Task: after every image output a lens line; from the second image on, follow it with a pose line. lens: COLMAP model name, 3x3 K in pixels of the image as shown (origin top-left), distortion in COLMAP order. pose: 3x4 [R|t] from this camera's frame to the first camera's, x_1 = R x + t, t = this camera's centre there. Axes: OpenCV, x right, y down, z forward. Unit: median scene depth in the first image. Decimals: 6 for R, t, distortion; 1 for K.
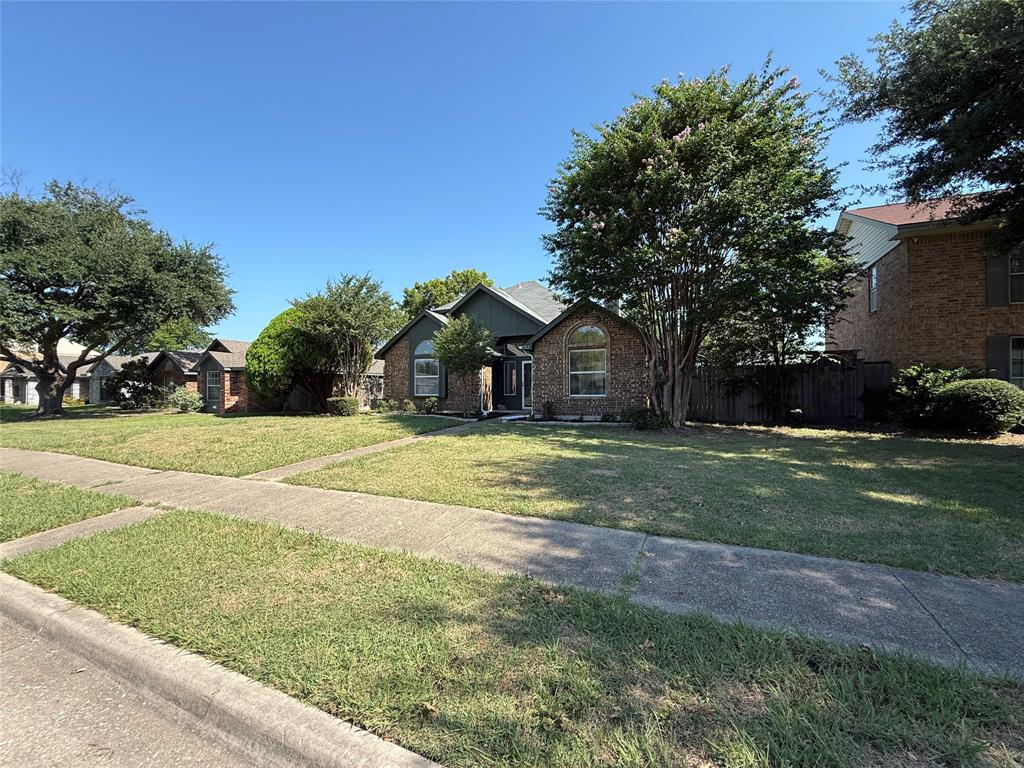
lens RADIAL K [[409.5, 0, 509.6], [0, 409.5, 387.4], [0, 0, 1]] dist [-0.002436, -0.000189]
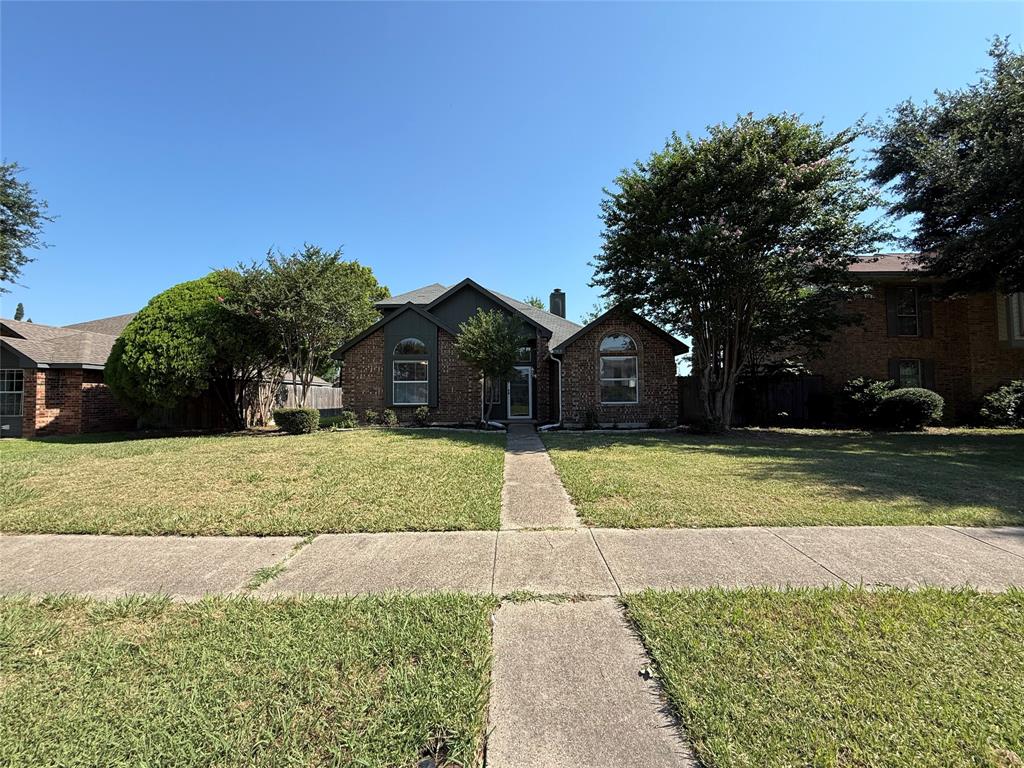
lens RADIAL K [[409.5, 0, 510.7], [0, 409.5, 385.7], [0, 0, 1]] dist [-0.002436, -0.000189]
pose [[0.908595, 0.010163, 0.417555, -0.366387], [0.000505, 0.999676, -0.025432, 0.002791], [-0.417678, 0.023318, 0.908296, 0.161321]]
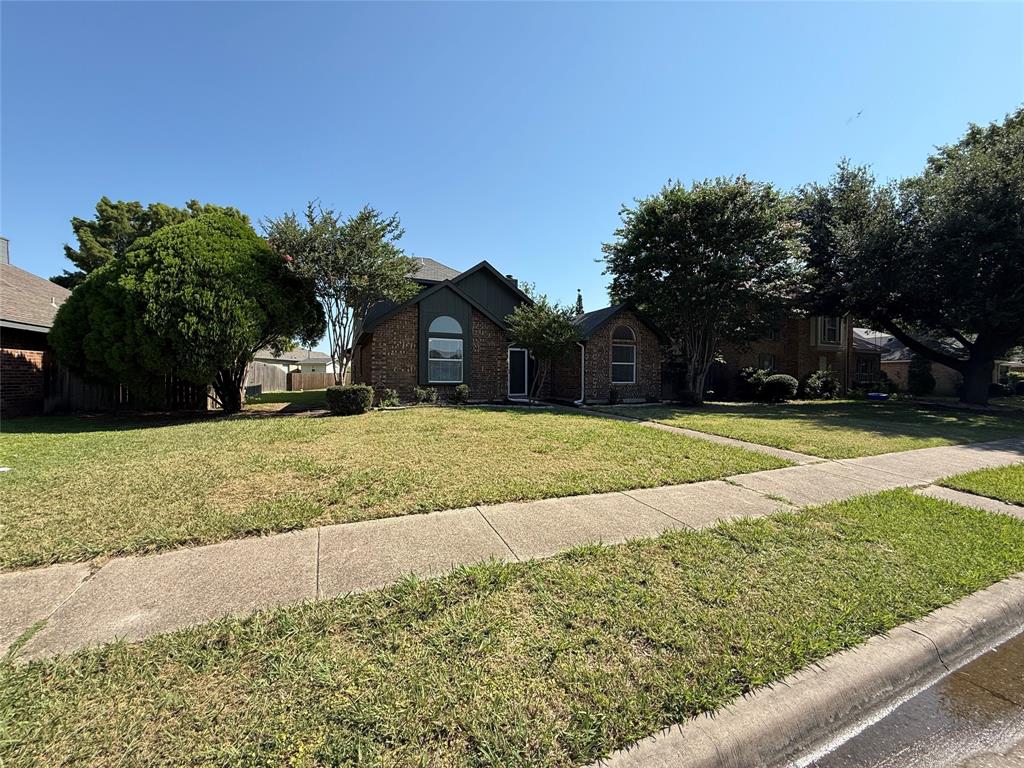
lens RADIAL K [[409.5, 0, 510.3], [0, 409.5, 381.4], [0, 0, 1]] dist [-0.002436, -0.000189]
pose [[0.658937, 0.000218, 0.752198, -0.743766], [-0.015123, 0.999802, 0.012959, 0.004348], [-0.752046, -0.019914, 0.658810, 0.355056]]
